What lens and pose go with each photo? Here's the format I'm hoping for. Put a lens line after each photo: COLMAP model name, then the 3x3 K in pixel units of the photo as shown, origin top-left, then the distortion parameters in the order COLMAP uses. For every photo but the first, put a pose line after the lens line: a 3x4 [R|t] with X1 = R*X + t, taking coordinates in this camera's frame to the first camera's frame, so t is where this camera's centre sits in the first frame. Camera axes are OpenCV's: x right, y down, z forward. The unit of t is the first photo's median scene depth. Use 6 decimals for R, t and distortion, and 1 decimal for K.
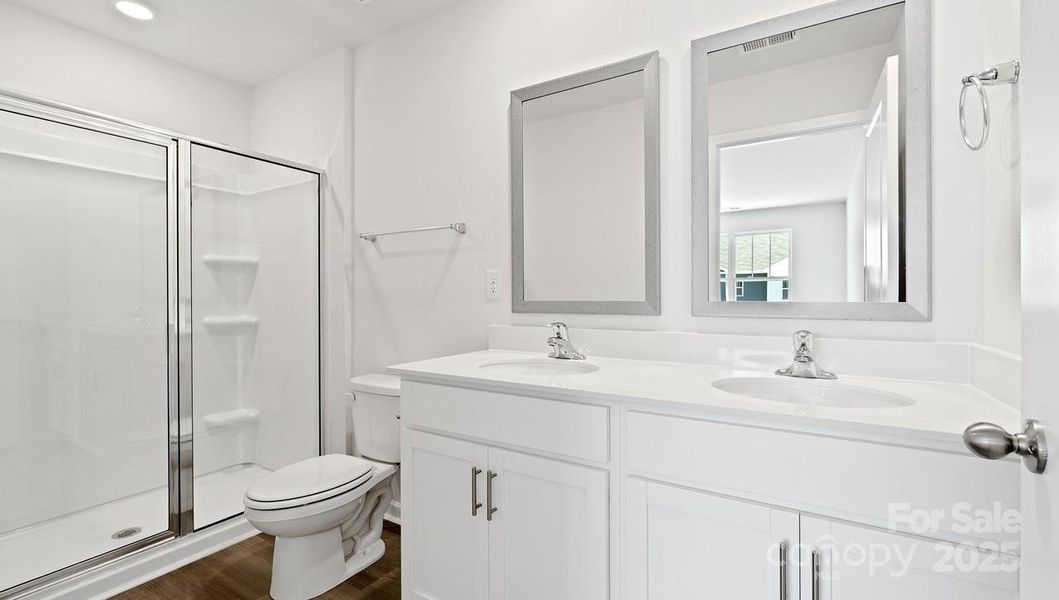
lens RADIAL K [[466.4, 0, 534.7], [0, 466.4, 294.7], [0, 0, 1]] dist [-0.000092, -0.000189]
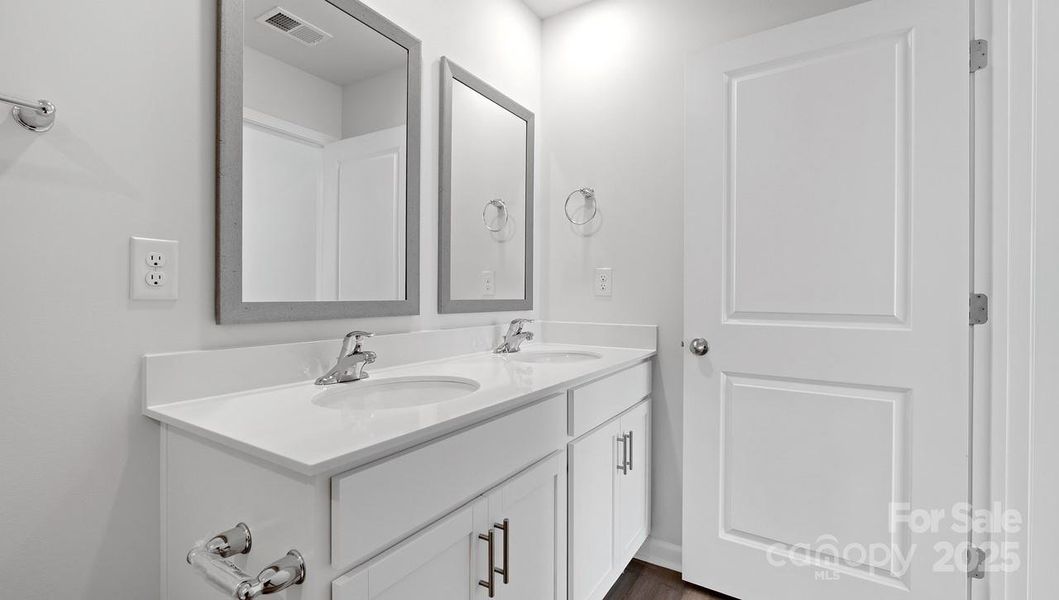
lens RADIAL K [[466.4, 0, 534.7], [0, 466.4, 294.7], [0, 0, 1]] dist [-0.000092, -0.000189]
pose [[0.010497, 0.007173, 0.999919, -0.663853], [-0.004181, 0.999966, -0.007130, 0.007502], [-0.999936, -0.004106, 0.010526, 0.716518]]
